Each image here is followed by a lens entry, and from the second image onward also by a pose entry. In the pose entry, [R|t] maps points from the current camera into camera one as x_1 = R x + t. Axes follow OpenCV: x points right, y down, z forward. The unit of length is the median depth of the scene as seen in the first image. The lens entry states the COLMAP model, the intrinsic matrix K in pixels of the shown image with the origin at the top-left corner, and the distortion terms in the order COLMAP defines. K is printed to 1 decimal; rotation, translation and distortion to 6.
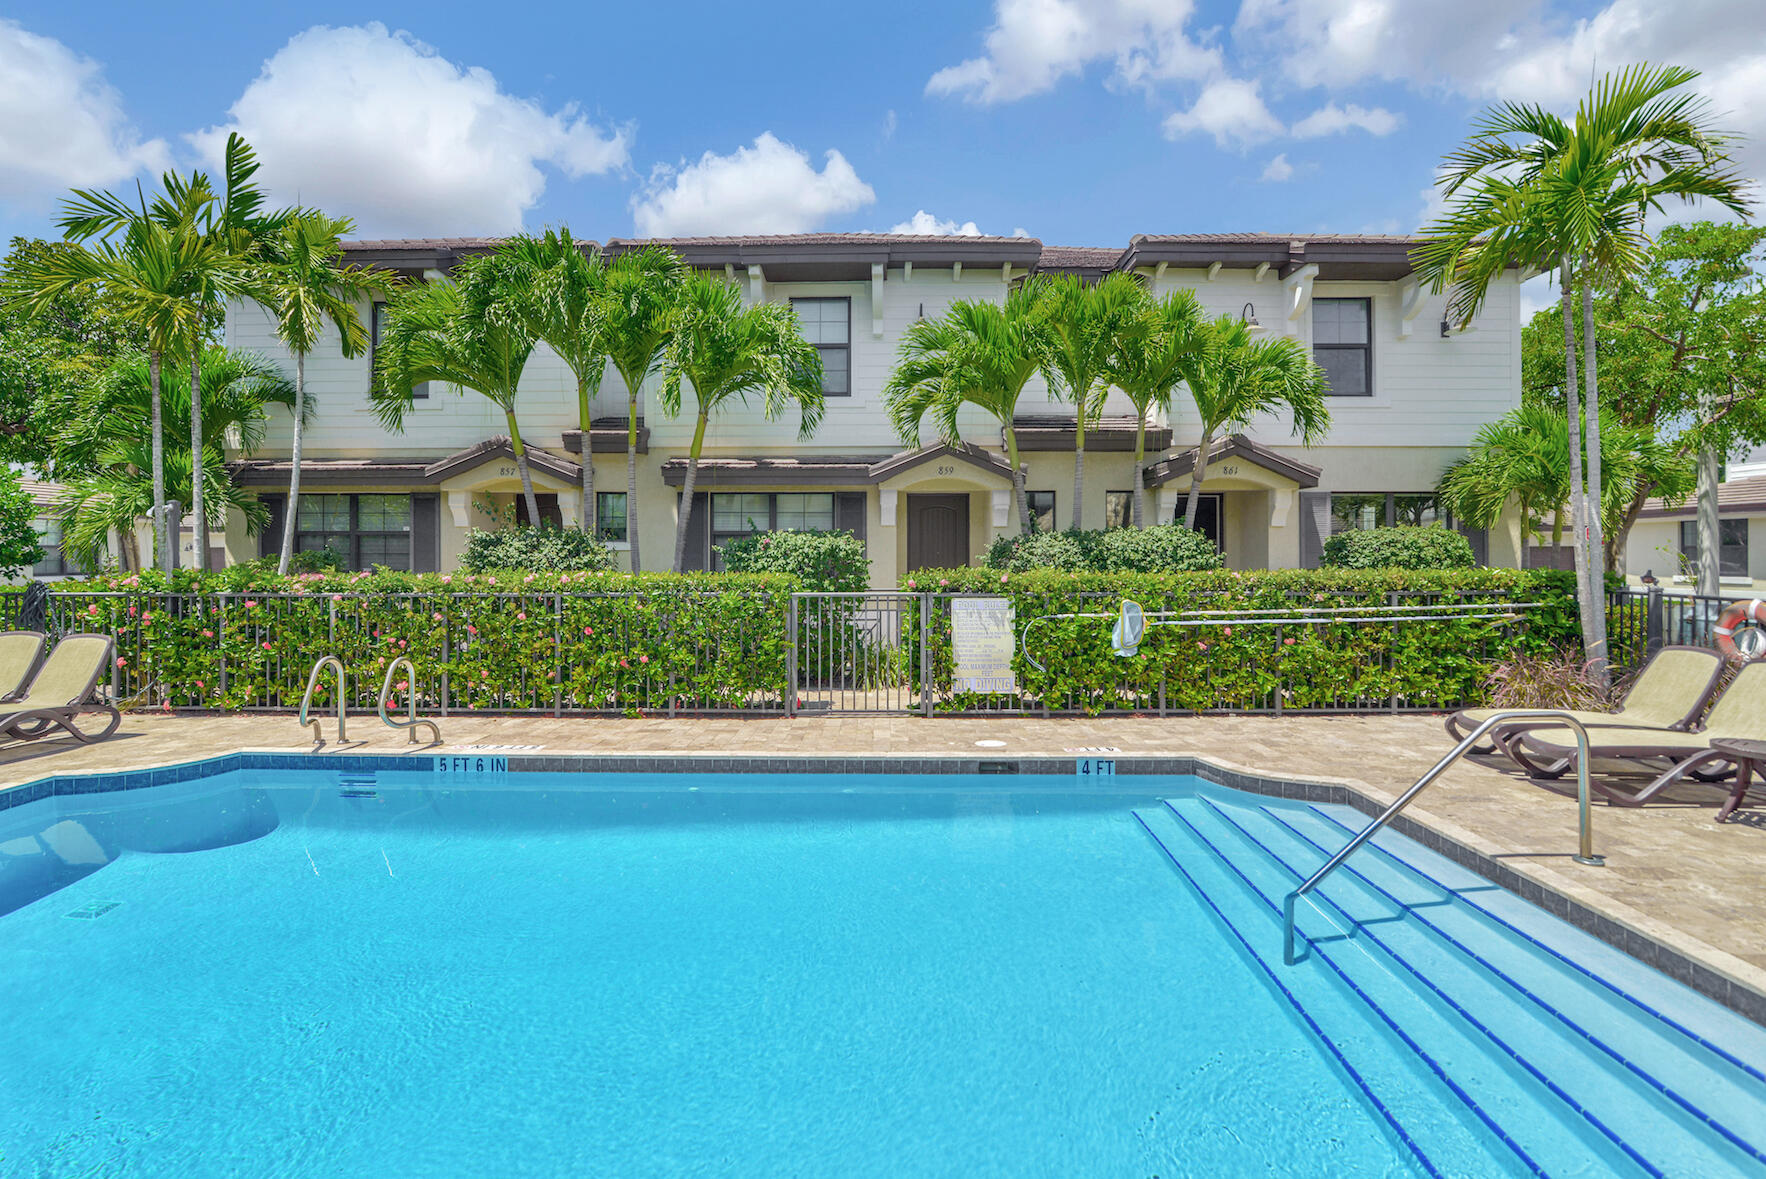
lens RADIAL K [[750.4, 0, 906.8], [0, 750.4, 562.4], [0, 0, 1]] dist [-0.001711, 0.000107]
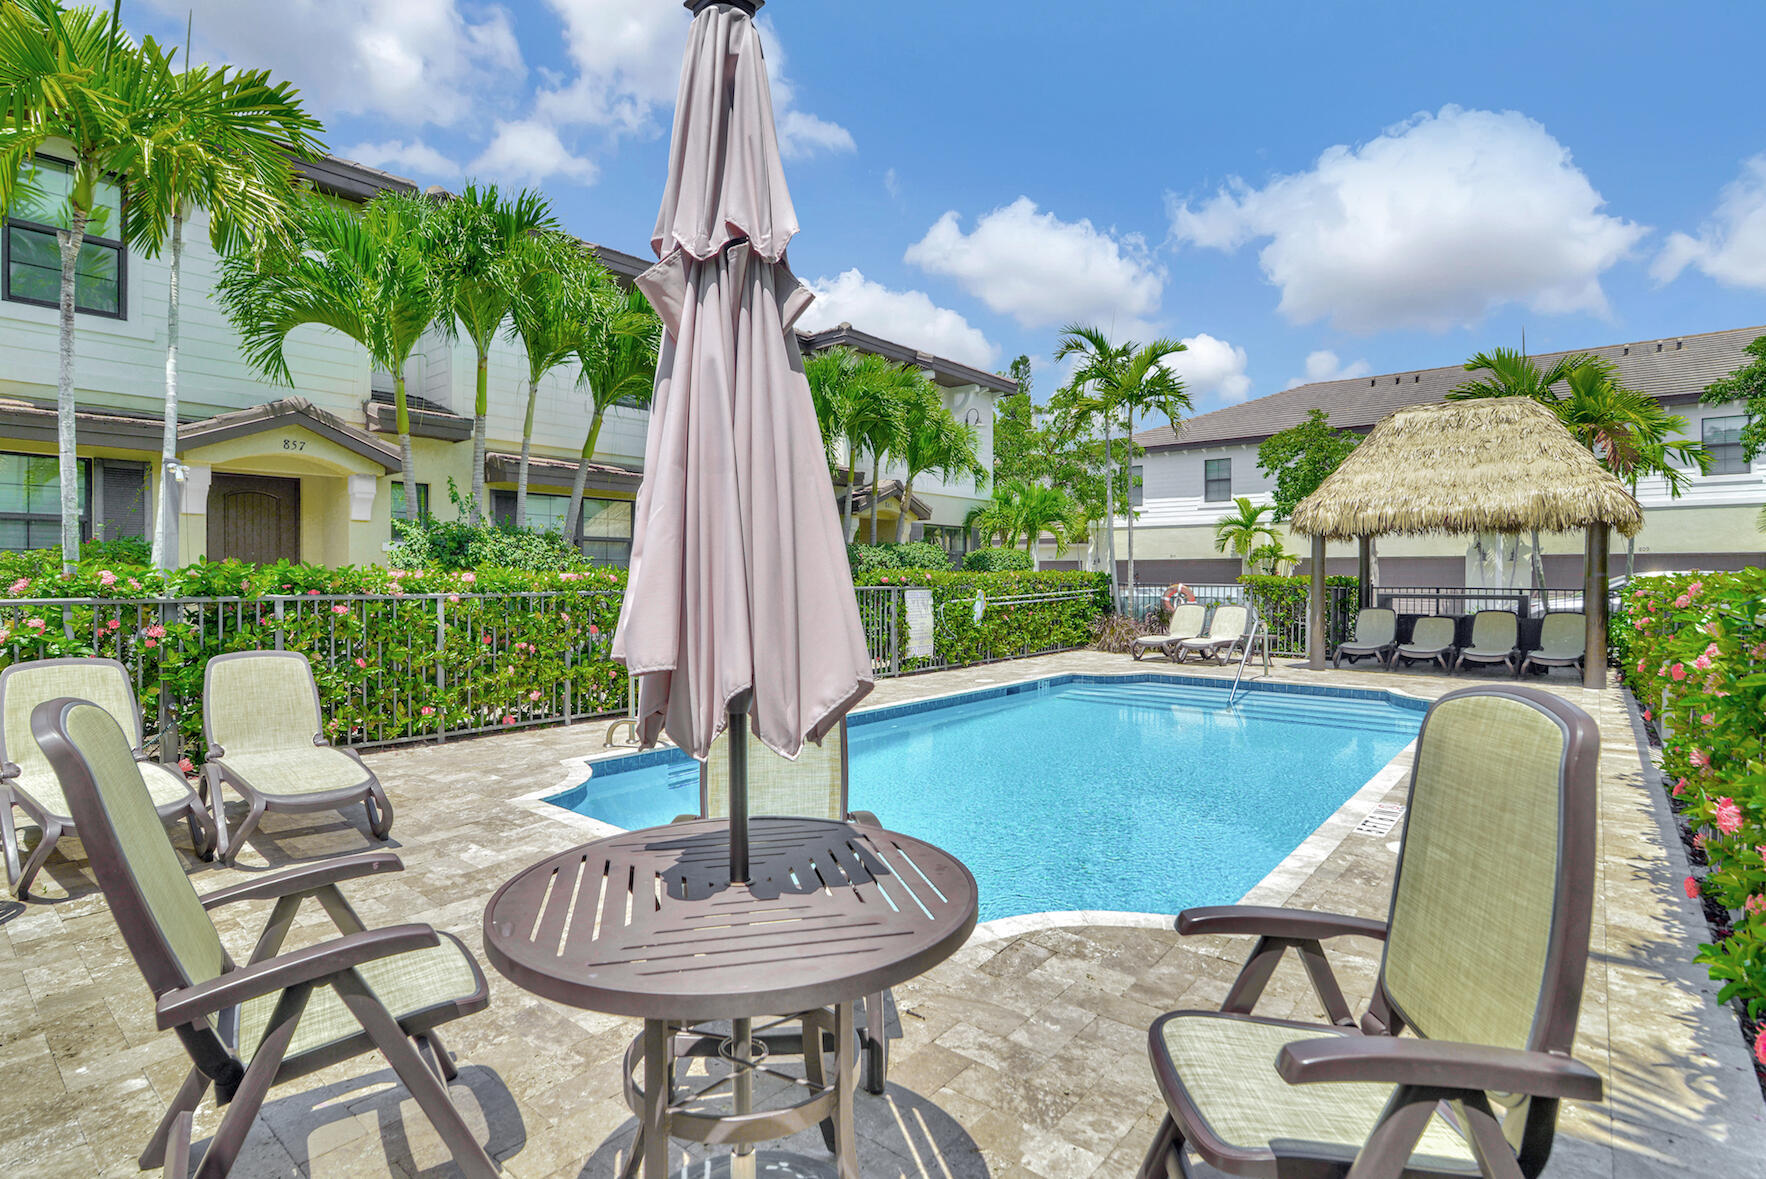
lens RADIAL K [[829.3, 0, 883.0], [0, 829.3, 589.5], [0, 0, 1]] dist [-0.015001, 0.000037]
pose [[0.641827, -0.011561, 0.766762, -1.147201], [-0.010412, 0.999663, 0.023788, 0.010087], [-0.766778, -0.023252, 0.641491, 0.049749]]
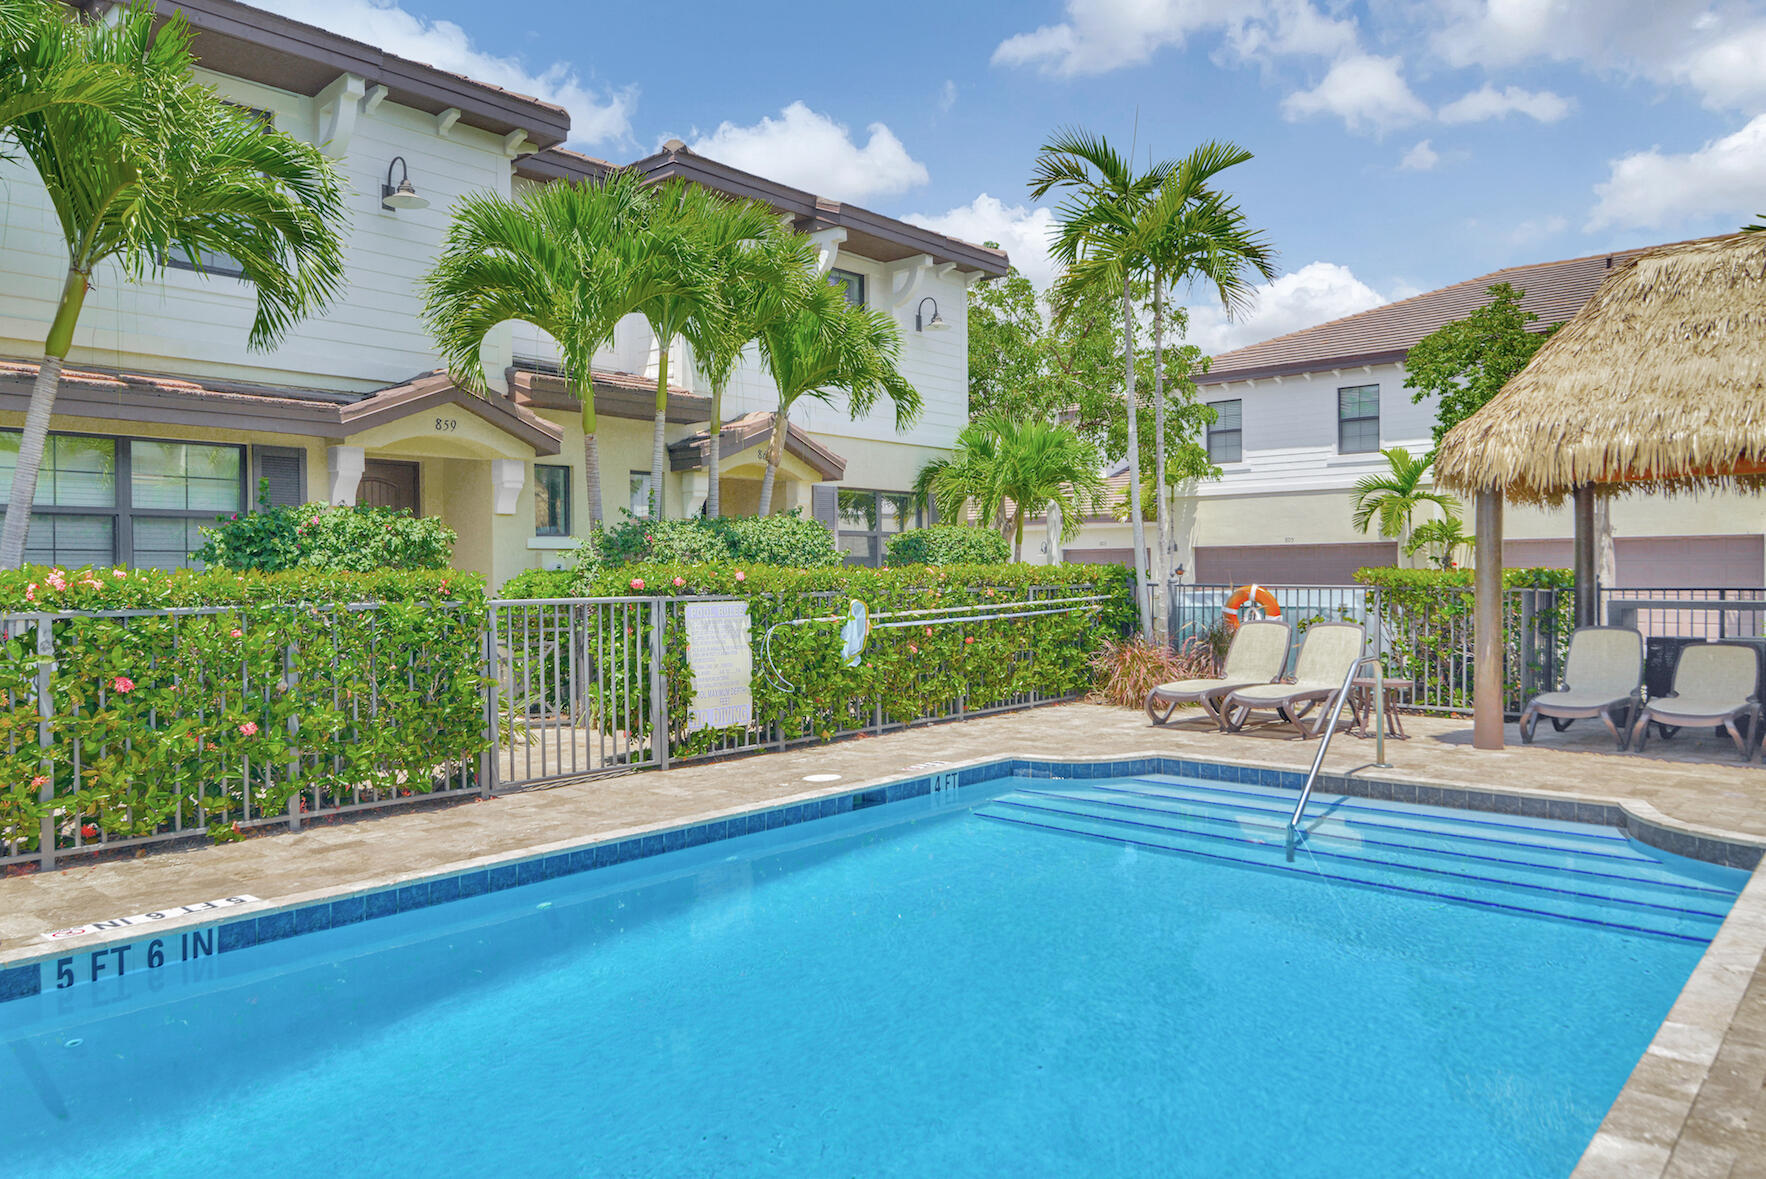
lens RADIAL K [[1159.3, 0, 883.0], [0, 1159.3, 589.5], [0, 0, 1]] dist [0.002326, -0.001471]
pose [[0.663164, -0.014162, 0.748340, -0.658879], [-0.002480, 0.999774, 0.021118, 0.010426], [-0.748470, -0.015860, 0.662979, 0.110328]]
